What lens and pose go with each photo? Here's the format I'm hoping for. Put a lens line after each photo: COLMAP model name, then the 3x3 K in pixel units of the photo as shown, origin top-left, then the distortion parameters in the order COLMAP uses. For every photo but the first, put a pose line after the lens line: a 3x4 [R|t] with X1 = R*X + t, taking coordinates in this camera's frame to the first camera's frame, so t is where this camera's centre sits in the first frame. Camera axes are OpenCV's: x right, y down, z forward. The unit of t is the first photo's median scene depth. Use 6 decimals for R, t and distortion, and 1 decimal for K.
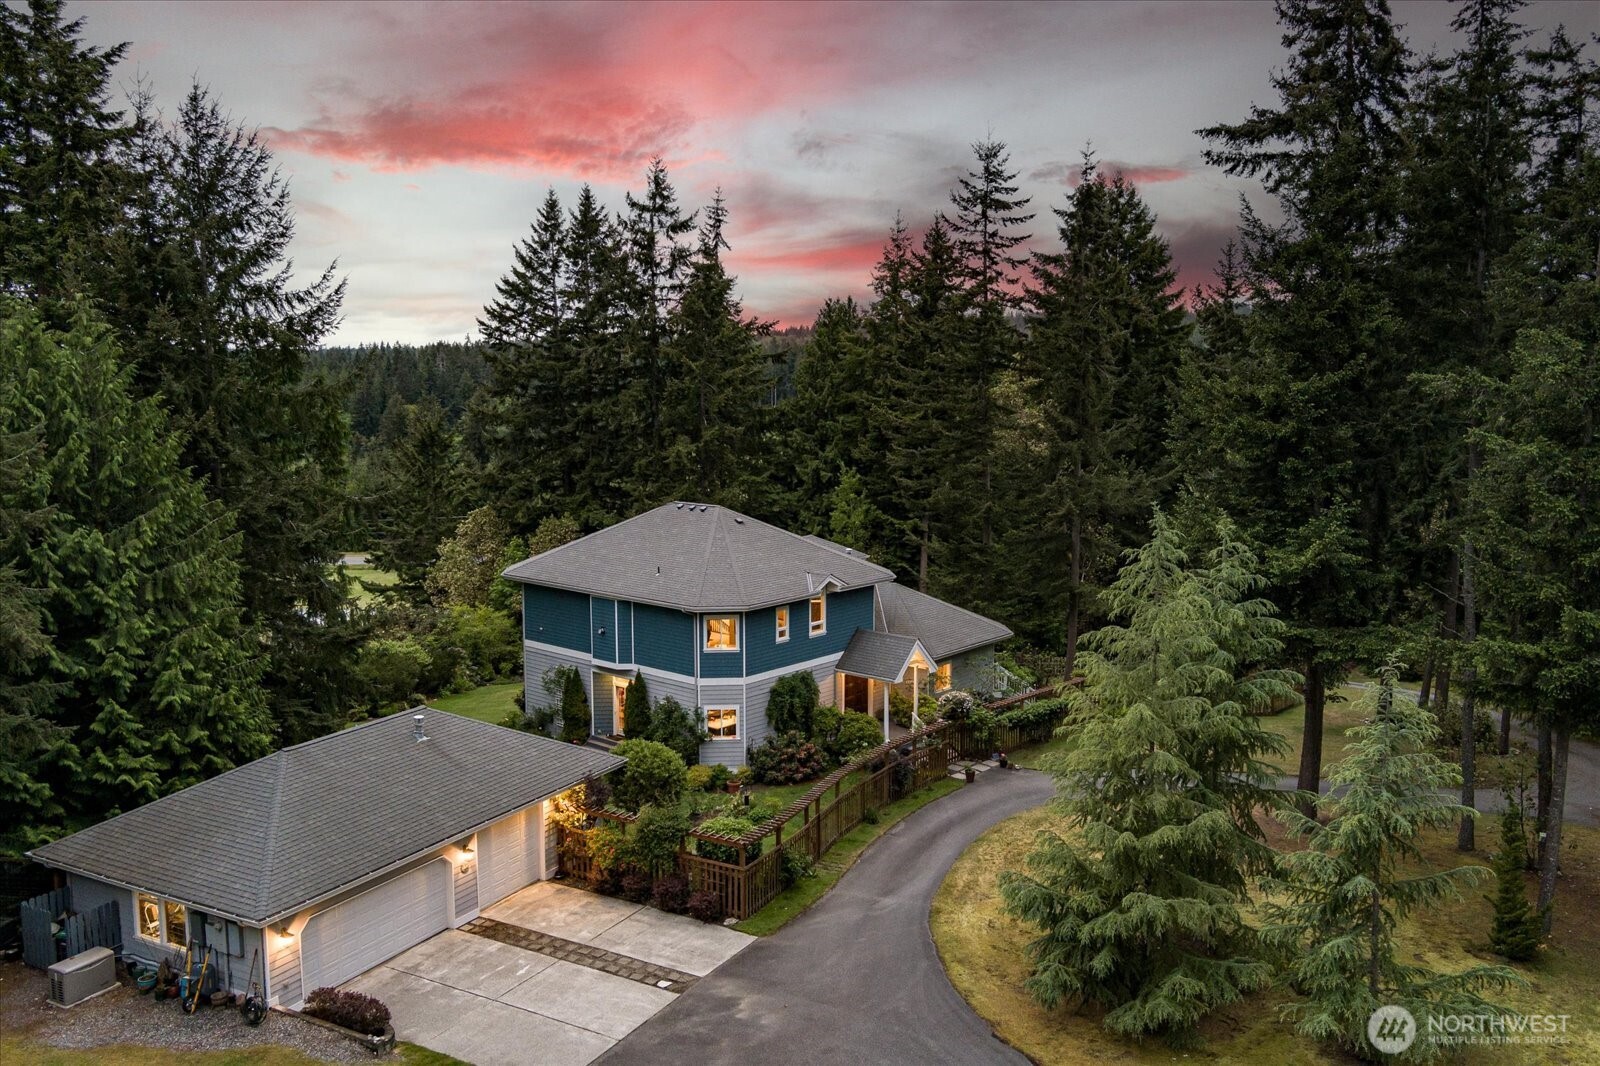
lens RADIAL K [[1305.4, 0, 800.0], [0, 1305.4, 533.0], [0, 0, 1]] dist [0.007713, 0.002756]
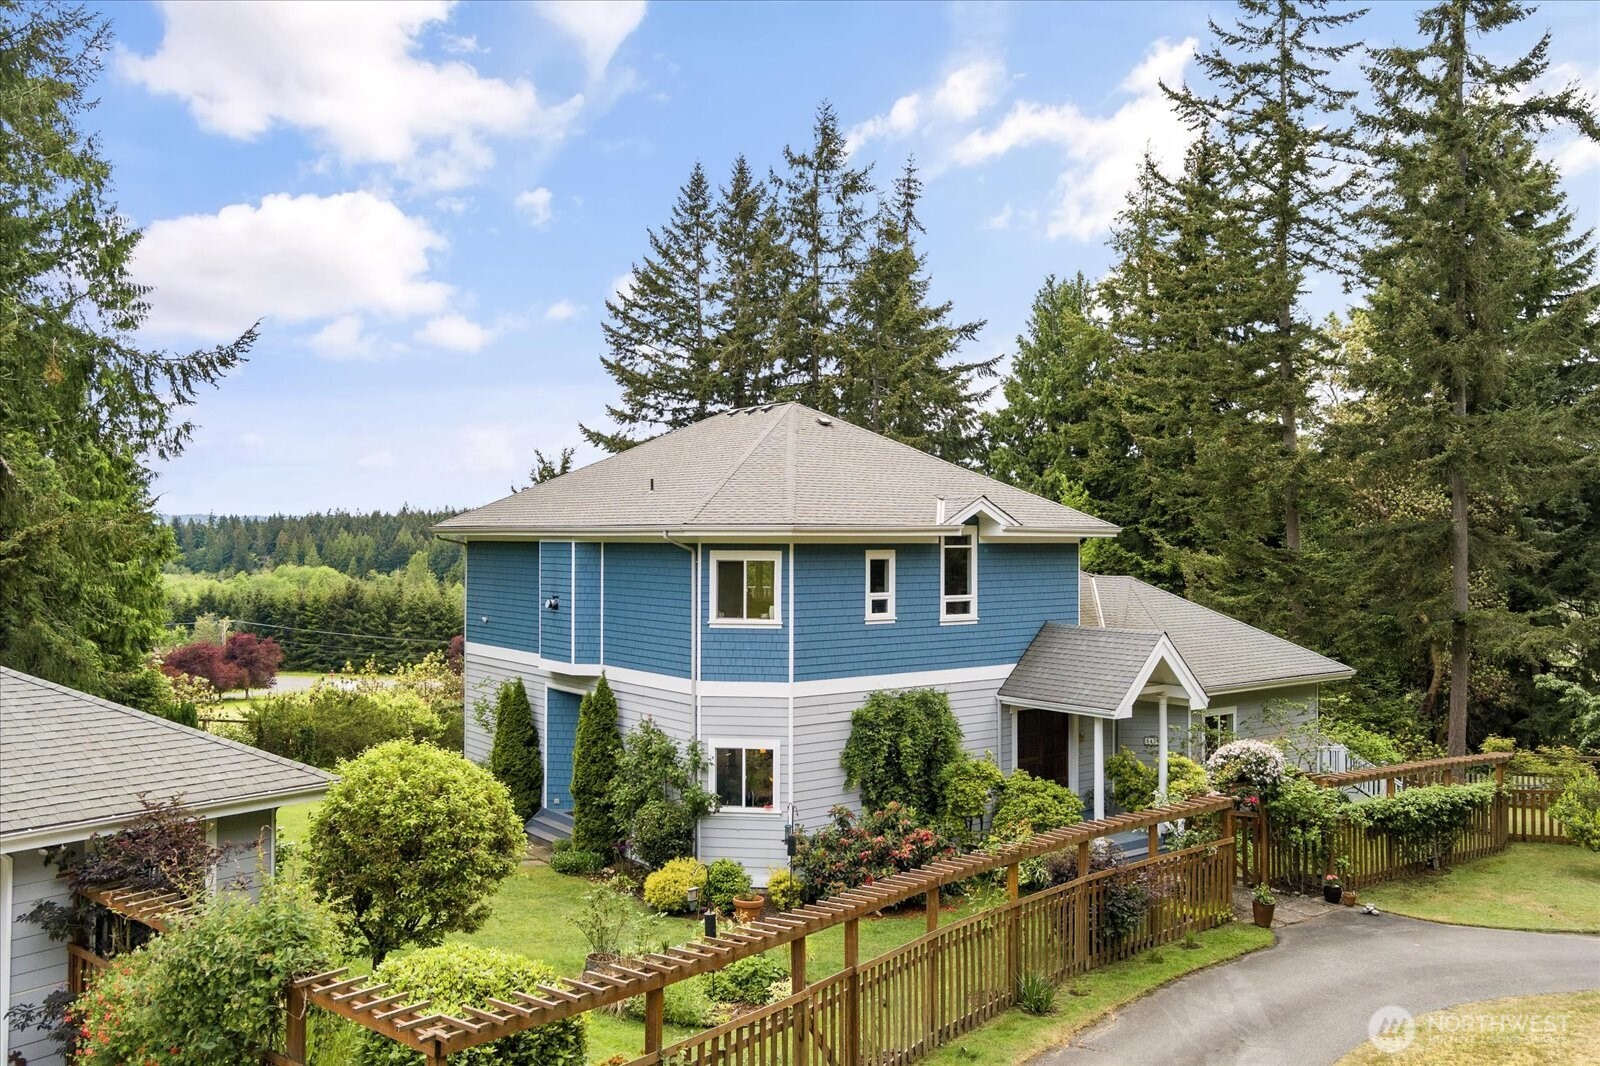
lens RADIAL K [[1305.4, 0, 800.0], [0, 1305.4, 533.0], [0, 0, 1]] dist [0.007713, 0.002756]
pose [[0.979939, 0.004688, -0.199242, 0.053493], [-0.030910, 0.991202, -0.128701, 0.110777], [0.196886, 0.132278, 0.971462, 0.489681]]
